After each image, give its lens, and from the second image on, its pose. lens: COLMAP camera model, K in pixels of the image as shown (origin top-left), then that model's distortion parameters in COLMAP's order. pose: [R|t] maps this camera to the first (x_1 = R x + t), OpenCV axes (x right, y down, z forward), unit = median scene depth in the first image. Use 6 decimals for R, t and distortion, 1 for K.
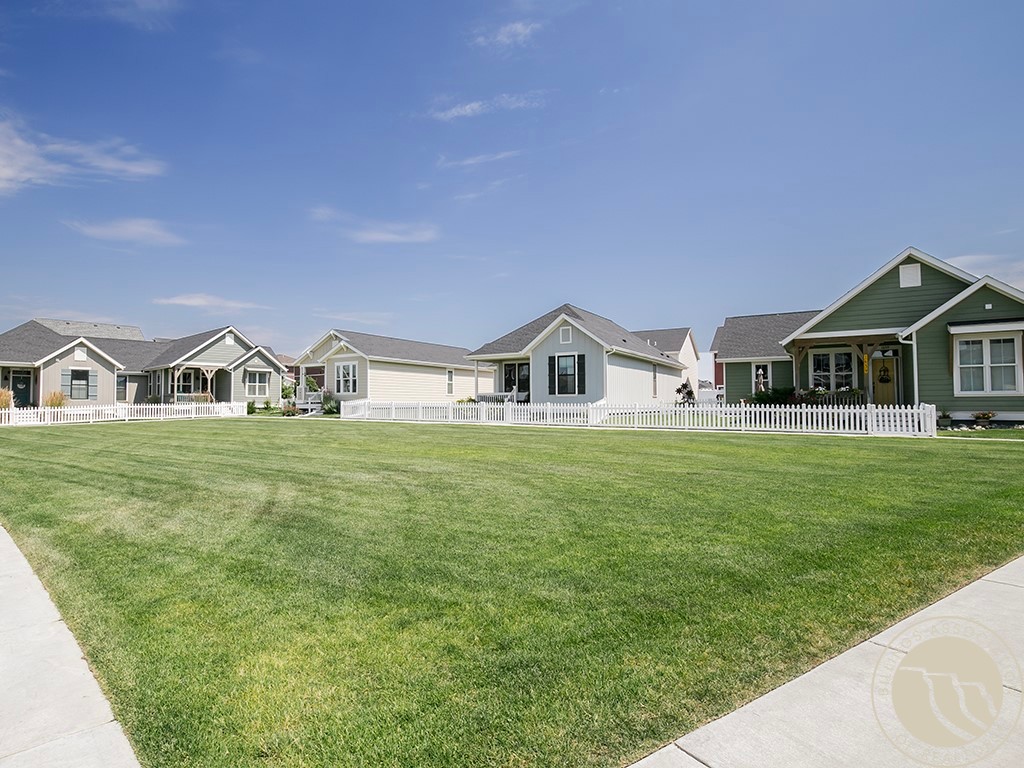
lens RADIAL K [[516.3, 0, 480.1], [0, 516.3, 383.7], [0, 0, 1]] dist [0.000528, -0.000101]
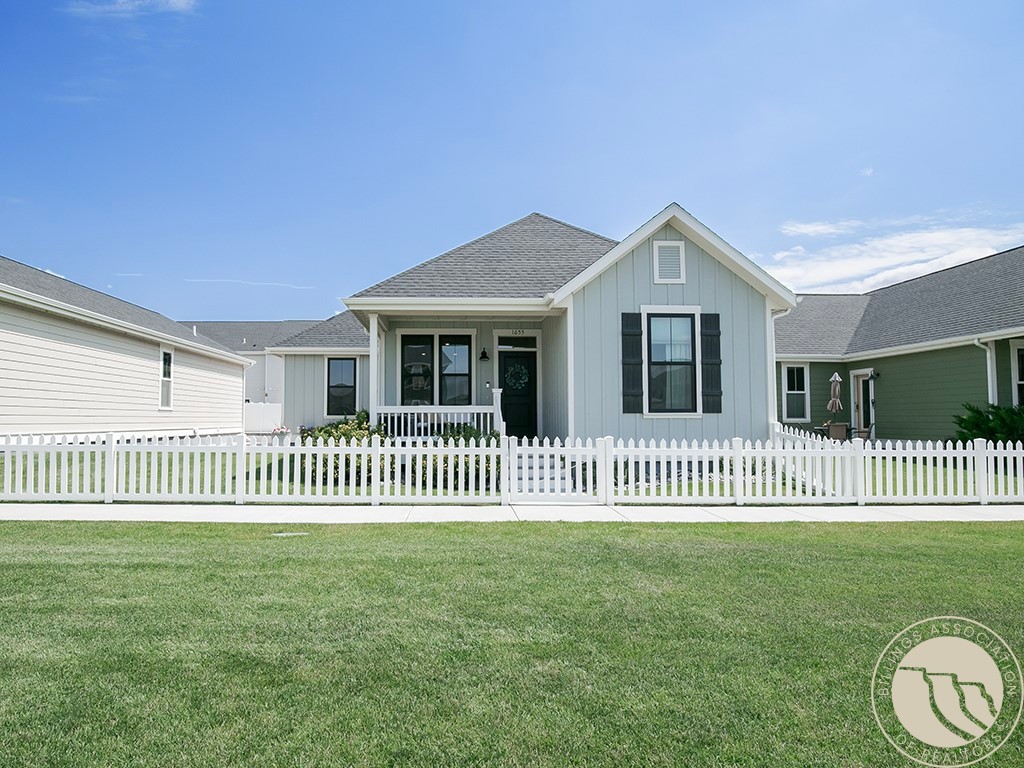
lens RADIAL K [[616.5, 0, 469.5], [0, 616.5, 387.4], [0, 0, 1]] dist [-0.018732, -0.000137]
pose [[0.819805, 0.031859, 0.571756, -0.198689], [-0.023103, 0.999478, -0.022567, 0.013639], [-0.572177, 0.005292, 0.820113, 0.627136]]
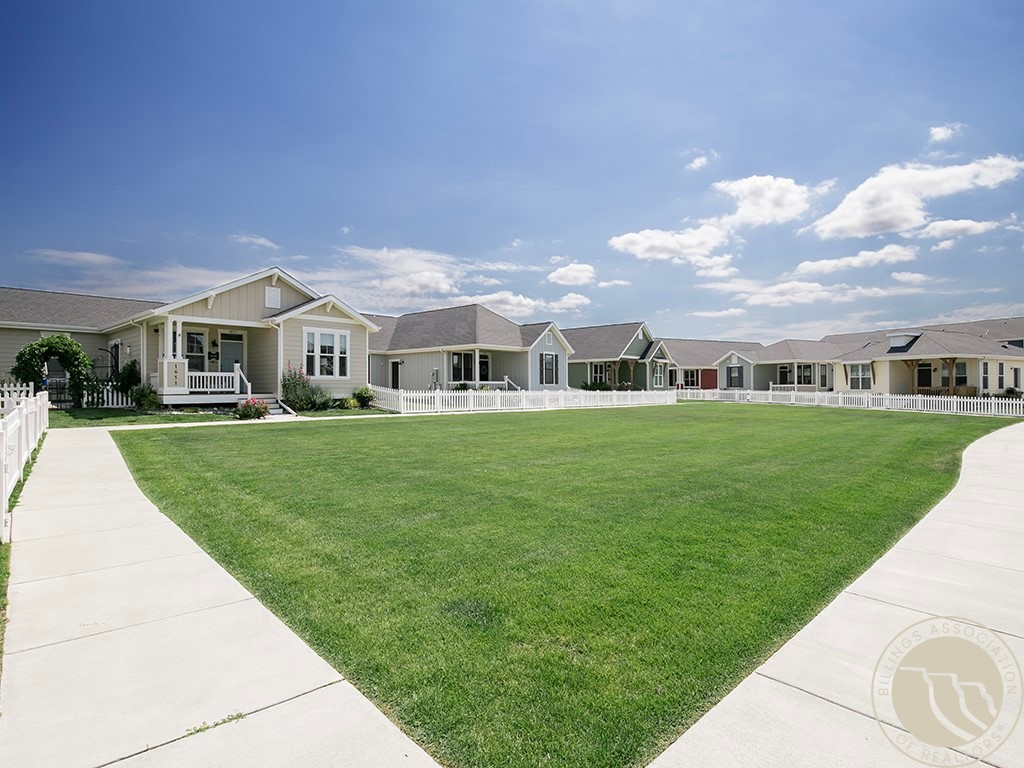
lens RADIAL K [[551.5, 0, 519.6], [0, 551.5, 382.8], [0, 0, 1]] dist [-0.013457, -0.001074]
pose [[0.130363, 0.010497, 0.991411, -1.082073], [-0.035126, 0.999365, -0.005962, 0.025225], [-0.990844, -0.034047, 0.130649, 0.791646]]
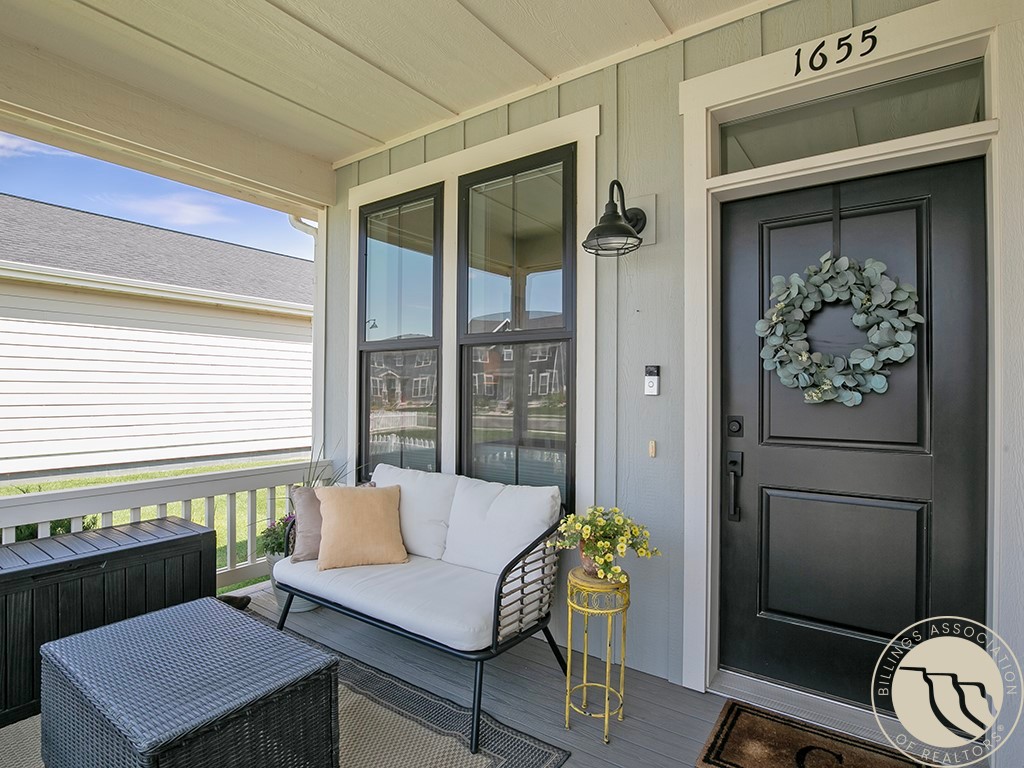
lens RADIAL K [[544.4, 0, 512.0], [0, 544.4, 384.0], [0, 0, 1]] dist [-0.023995, 0.000788]
pose [[0.998471, 0.007299, -0.054802, 0.095015], [-0.005739, 0.999575, 0.028576, -0.002584], [0.054987, -0.028218, 0.998088, 0.958014]]
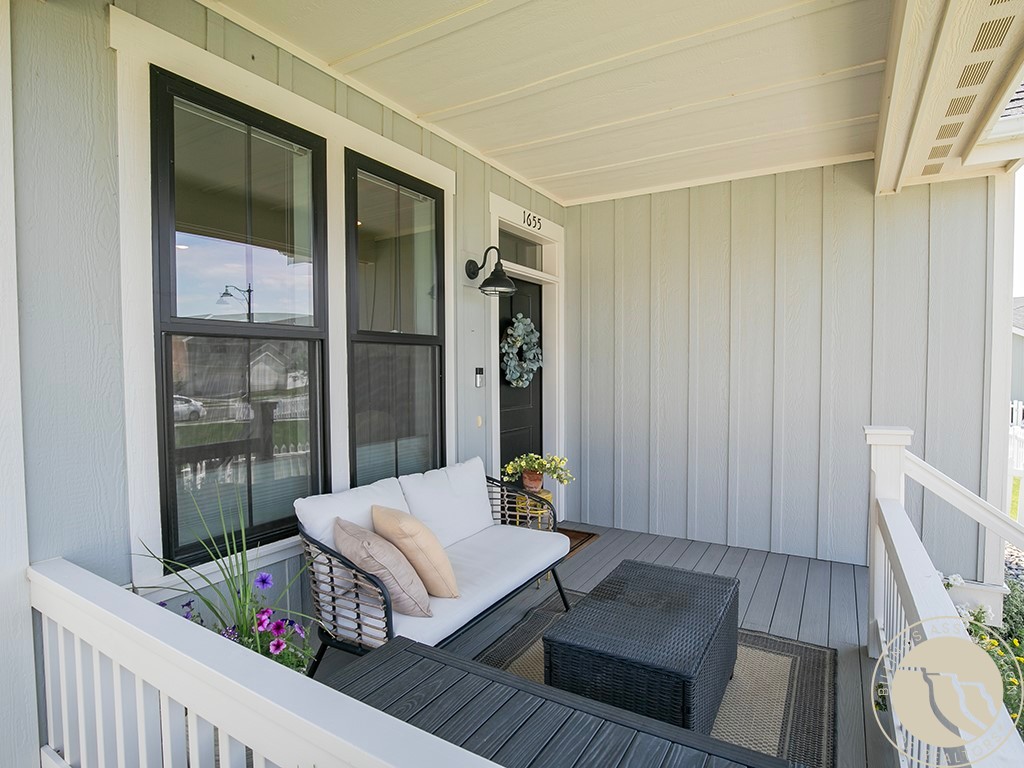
lens RADIAL K [[531.4, 0, 512.0], [0, 531.4, 384.0], [0, 0, 1]] dist [-0.015956, -0.000237]
pose [[-0.018940, -0.032116, 0.999305, -0.019312], [-0.028358, 0.999099, 0.031572, -0.003591], [-0.999418, -0.027741, -0.019833, 1.041396]]
